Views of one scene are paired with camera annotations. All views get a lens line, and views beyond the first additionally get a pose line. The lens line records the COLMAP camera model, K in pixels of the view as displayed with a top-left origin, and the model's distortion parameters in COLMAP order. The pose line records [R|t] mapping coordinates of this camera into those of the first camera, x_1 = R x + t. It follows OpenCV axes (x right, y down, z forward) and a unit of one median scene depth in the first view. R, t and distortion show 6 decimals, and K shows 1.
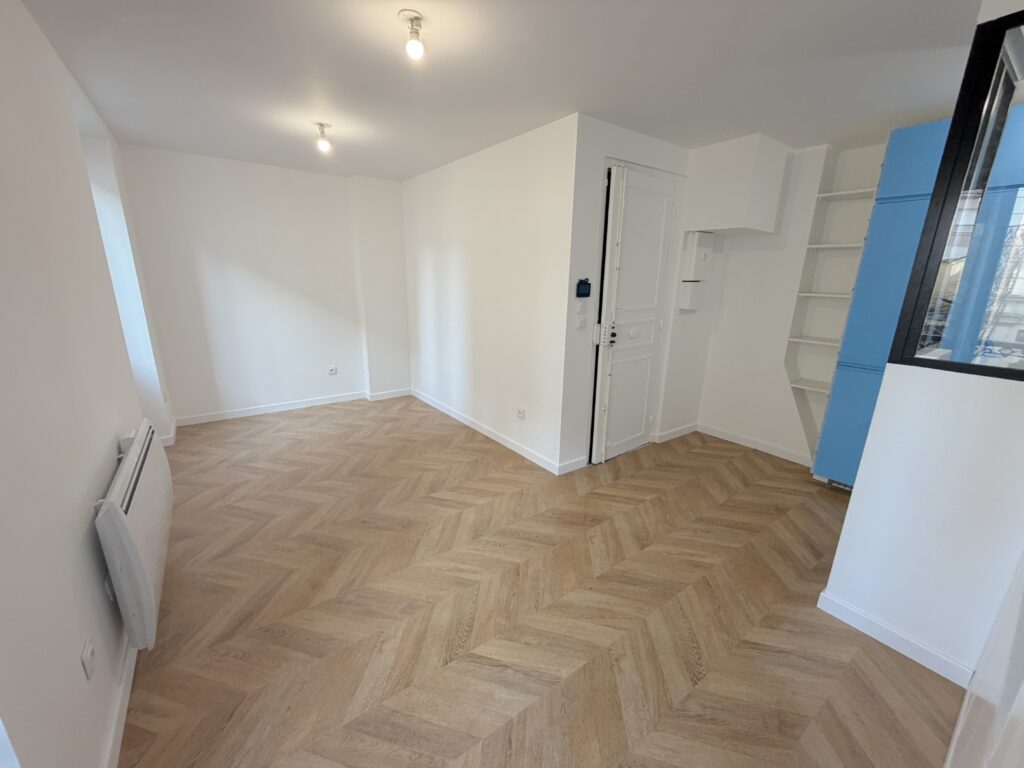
lens RADIAL K [[408.5, 0, 511.2], [0, 408.5, 383.1], [0, 0, 1]] dist [-0.002248, 0.000257]
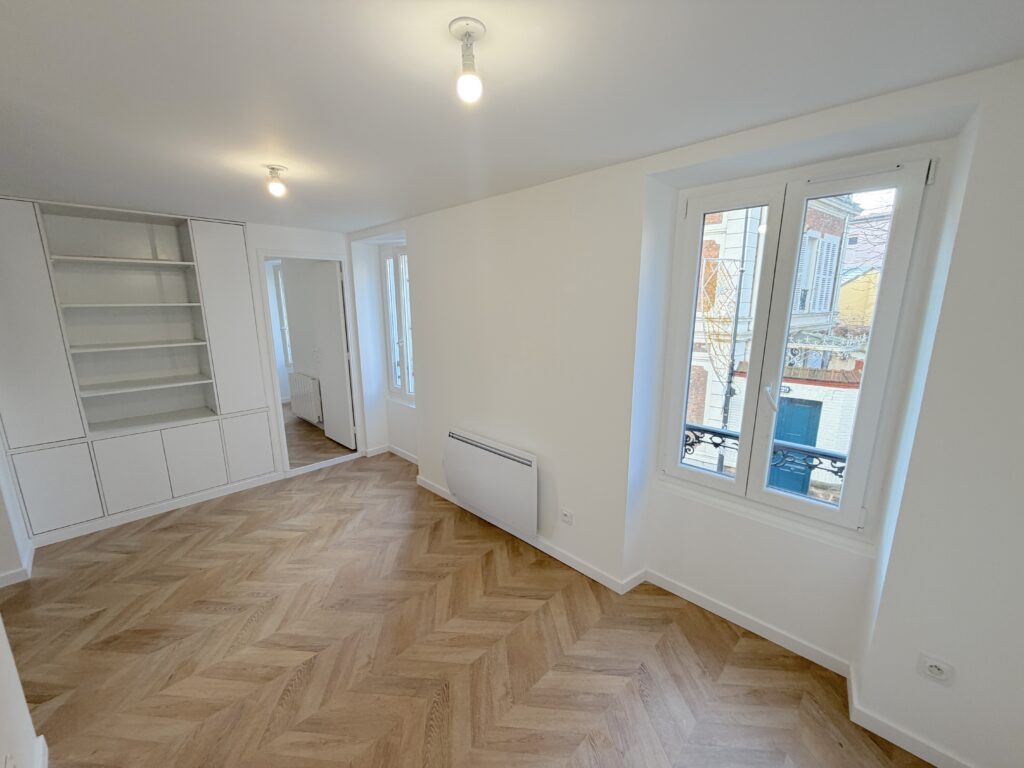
lens RADIAL K [[408.5, 0, 512.6], [0, 408.5, 385.7], [0, 0, 1]] dist [-0.002248, 0.000257]
pose [[-0.984369, 0.020743, -0.174895, -0.506339], [-0.060071, 0.893949, 0.444124, -0.597905], [0.165560, 0.447688, -0.878729, 1.741812]]
